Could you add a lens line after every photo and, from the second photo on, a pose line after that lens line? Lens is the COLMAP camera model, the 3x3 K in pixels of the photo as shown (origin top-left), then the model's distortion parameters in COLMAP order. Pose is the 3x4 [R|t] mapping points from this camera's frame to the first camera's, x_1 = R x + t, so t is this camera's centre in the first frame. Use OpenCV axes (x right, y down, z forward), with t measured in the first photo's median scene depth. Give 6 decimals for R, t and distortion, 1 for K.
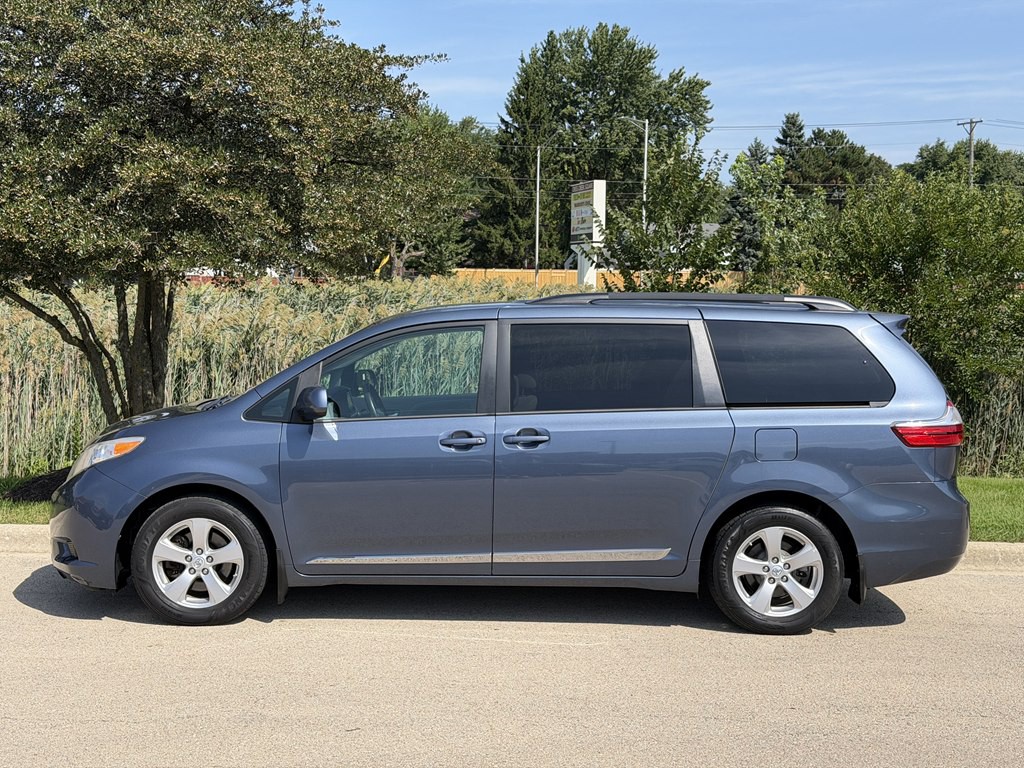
lens RADIAL K [[1395.1, 0, 513.3], [0, 1395.1, 394.6], [0, 0, 1]] dist [0.183535, -0.318858]
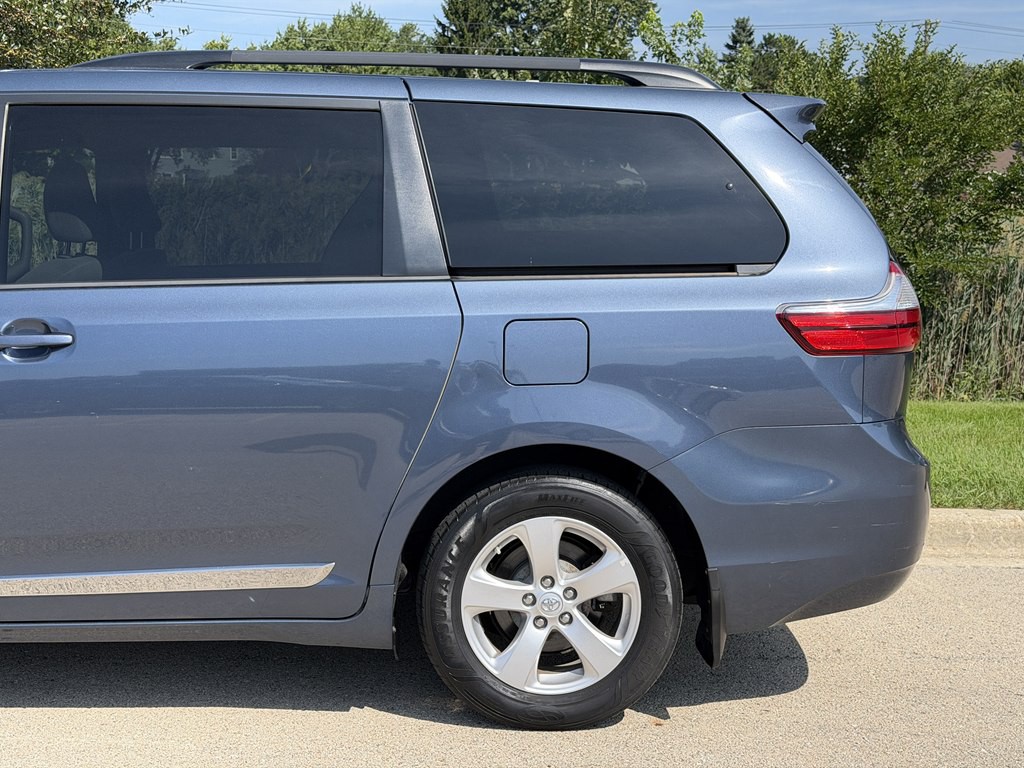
lens RADIAL K [[1395.1, 0, 513.3], [0, 1395.1, 394.6], [0, 0, 1]] dist [0.183535, -0.318858]
pose [[0.999472, -0.004797, 0.032135, 0.151387], [0.002978, 0.998403, 0.056423, 0.021962], [-0.032355, -0.056297, 0.997890, 0.484404]]
